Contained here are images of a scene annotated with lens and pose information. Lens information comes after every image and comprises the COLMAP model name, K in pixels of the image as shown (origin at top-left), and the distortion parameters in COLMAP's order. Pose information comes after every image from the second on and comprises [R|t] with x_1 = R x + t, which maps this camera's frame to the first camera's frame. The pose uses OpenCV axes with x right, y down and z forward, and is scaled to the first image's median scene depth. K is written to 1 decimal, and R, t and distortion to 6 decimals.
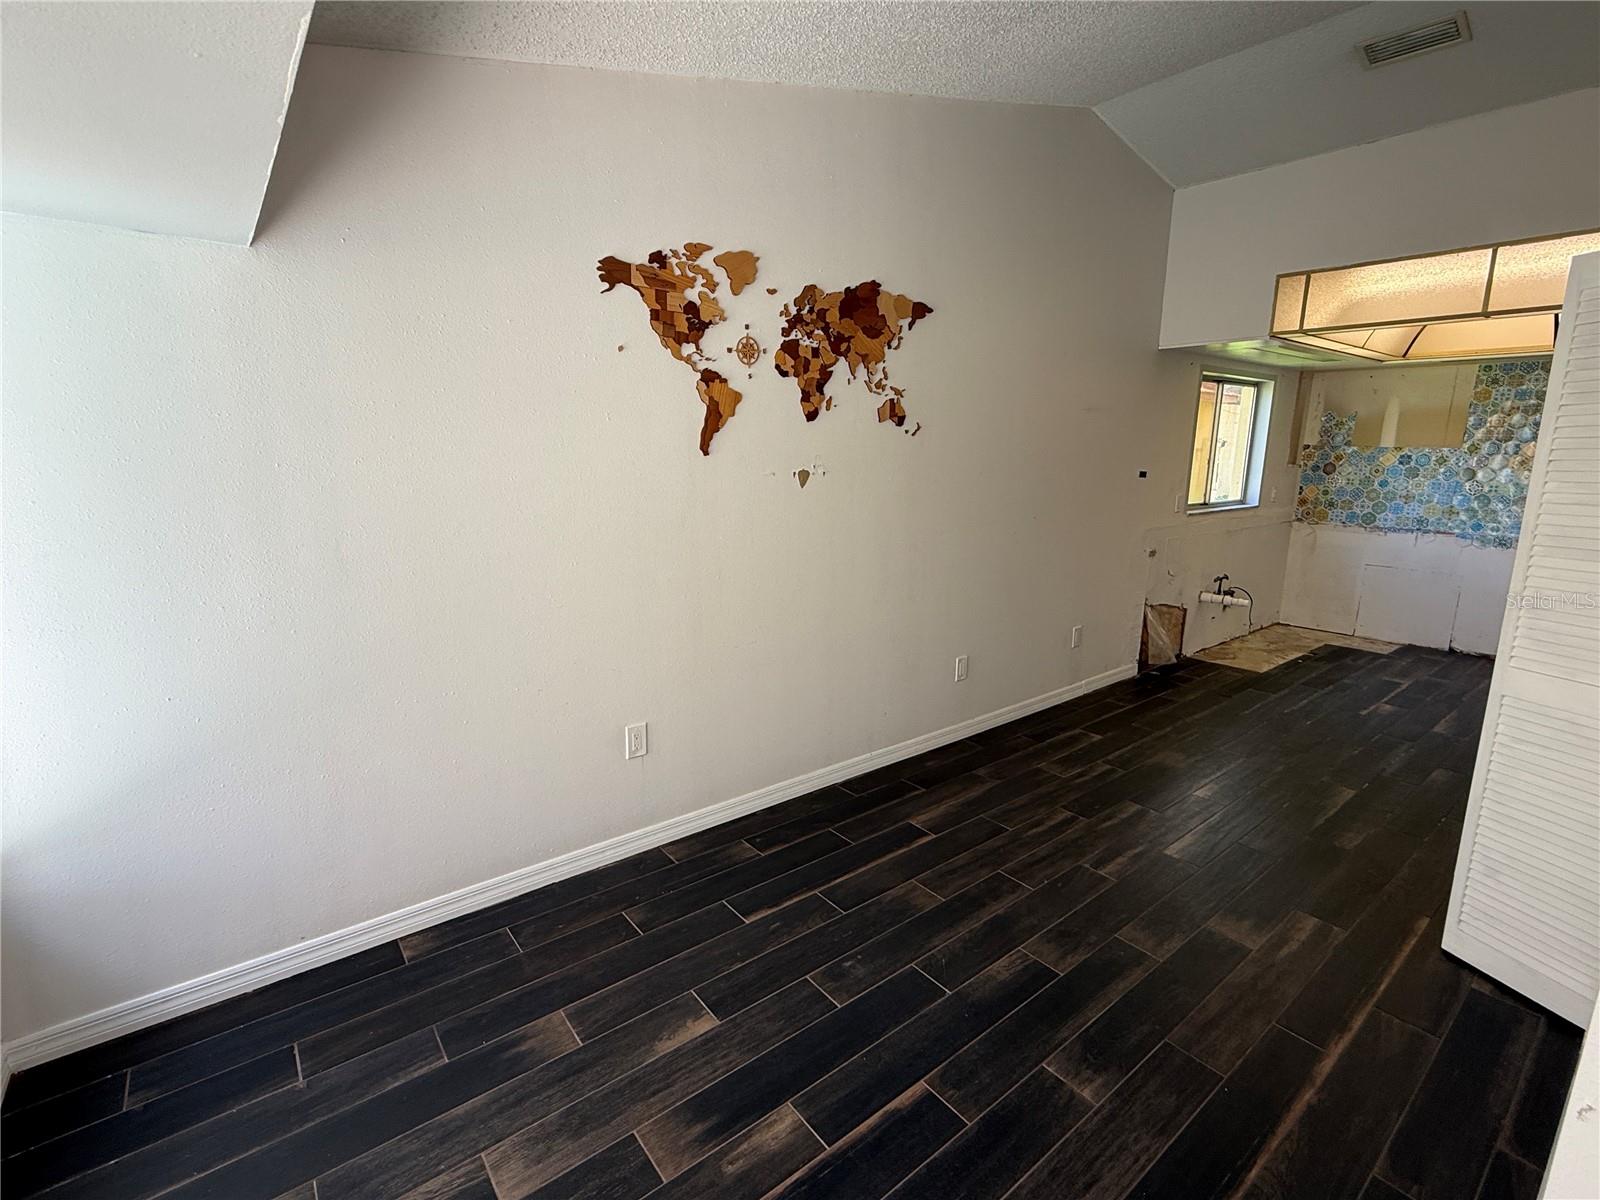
lens RADIAL K [[740.8, 0, 803.5], [0, 740.8, 598.4], [0, 0, 1]] dist [-0.001581, -0.000308]
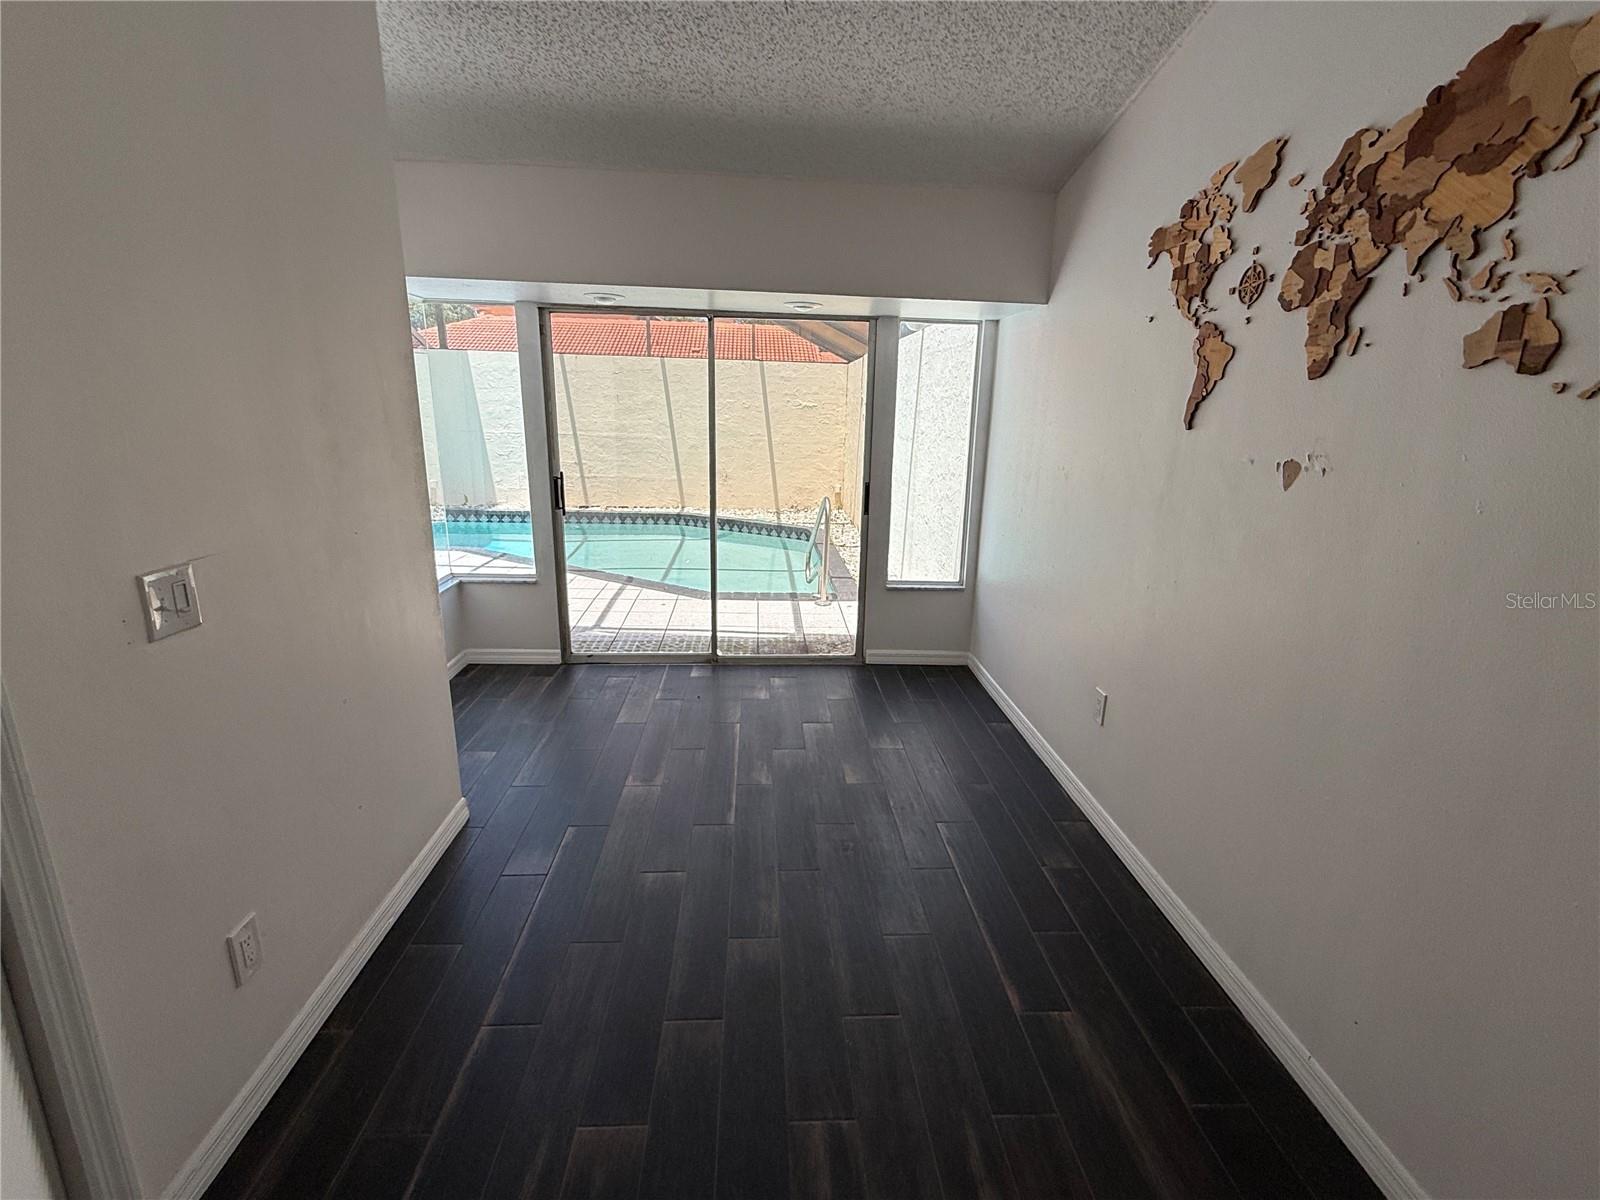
lens RADIAL K [[740.0, 0, 800.0], [0, 740.0, 600.0], [0, 0, 1]] dist [-0.000403, -0.007349]
pose [[-0.575662, 0.184931, -0.796501, 0.768892], [-0.197282, 0.913901, 0.354773, -0.215021], [0.793532, 0.361365, -0.489615, 1.071991]]
